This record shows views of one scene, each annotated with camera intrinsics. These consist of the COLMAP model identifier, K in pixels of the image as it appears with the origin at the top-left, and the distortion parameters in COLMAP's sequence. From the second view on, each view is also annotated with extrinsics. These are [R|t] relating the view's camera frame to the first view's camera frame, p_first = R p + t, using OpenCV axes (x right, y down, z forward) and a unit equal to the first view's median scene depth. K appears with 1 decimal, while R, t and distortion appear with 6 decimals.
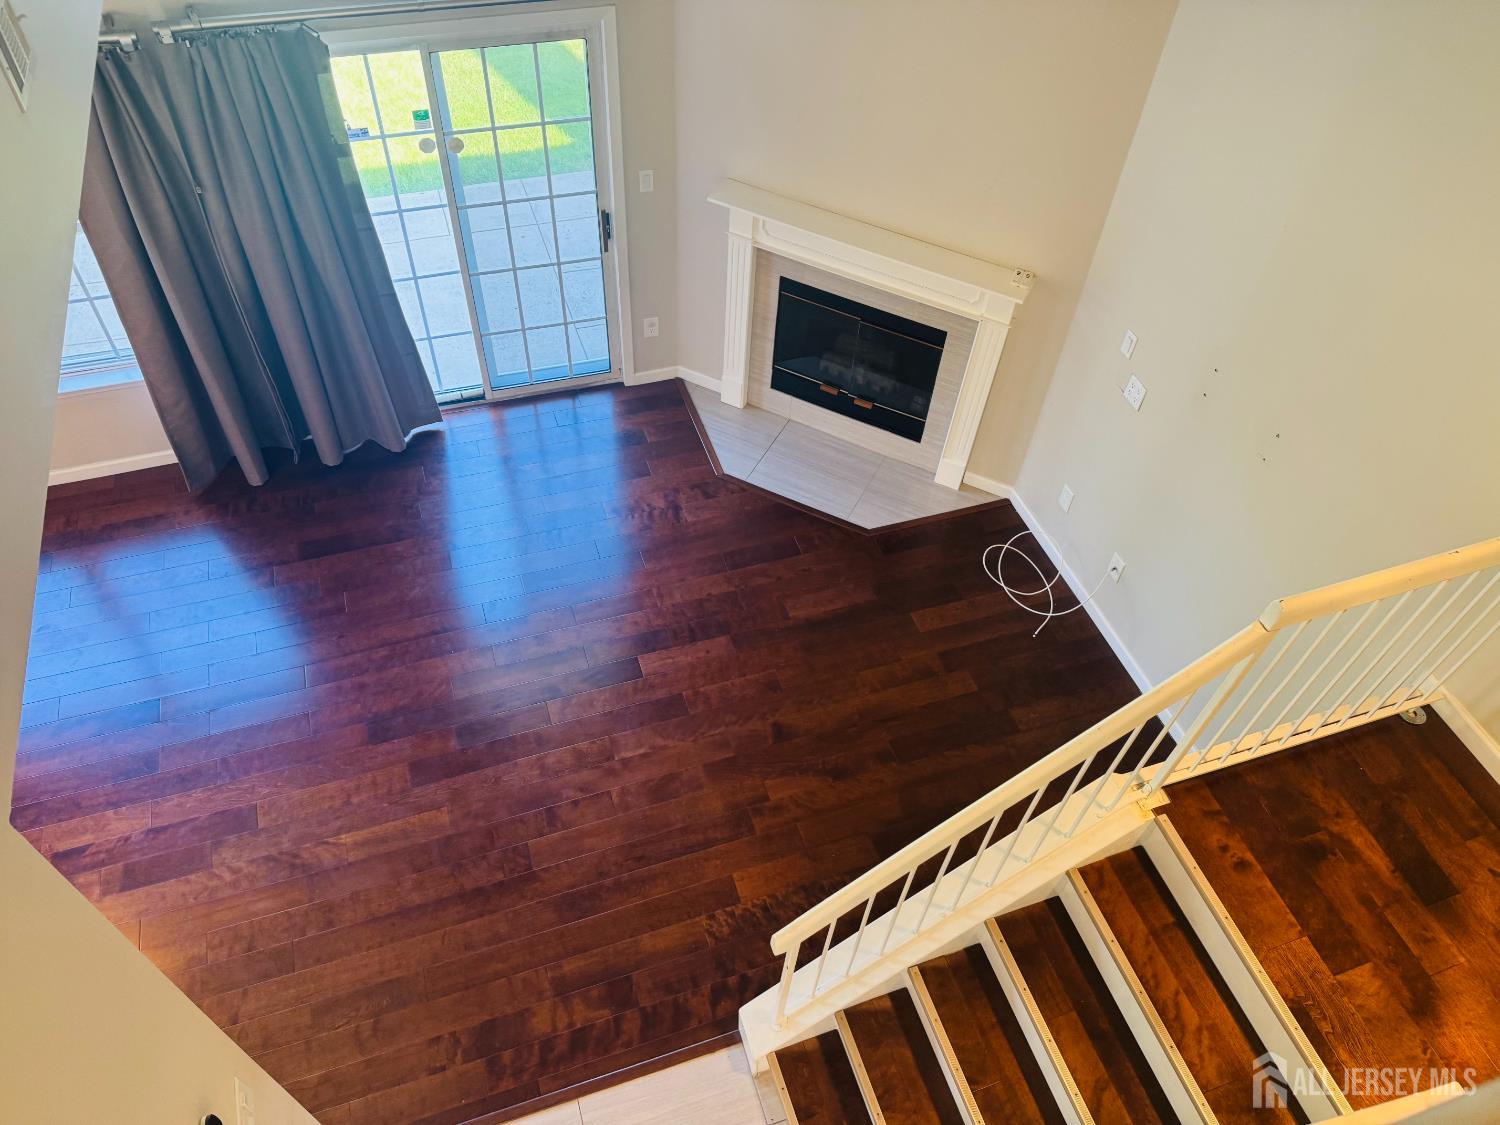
lens RADIAL K [[1060.8, 0, 750.0], [0, 1060.8, 562.5], [0, 0, 1]] dist [0.158363, -0.181943]
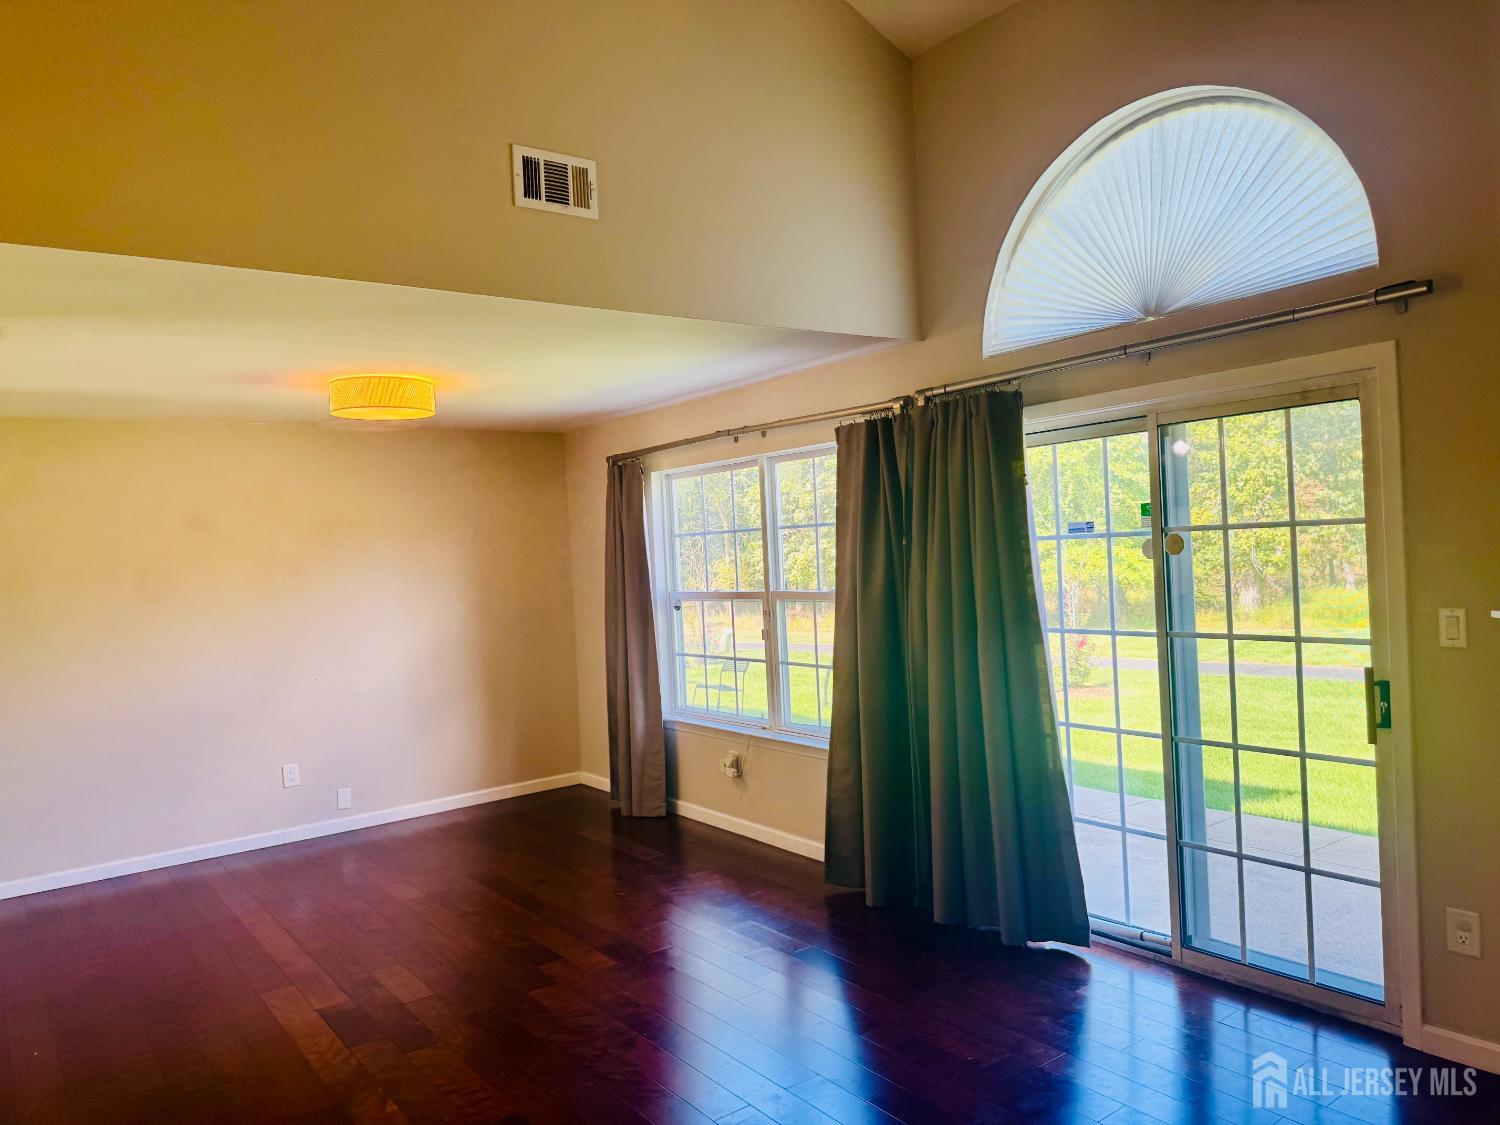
lens RADIAL K [[1060.8, 0, 750.0], [0, 1060.8, 562.5], [0, 0, 1]] dist [0.158363, -0.181943]
pose [[0.375345, -0.057716, -0.925087, 0.295166], [-0.683041, 0.657443, -0.318155, 0.070438], [0.626555, 0.751290, 0.207345, 0.574564]]
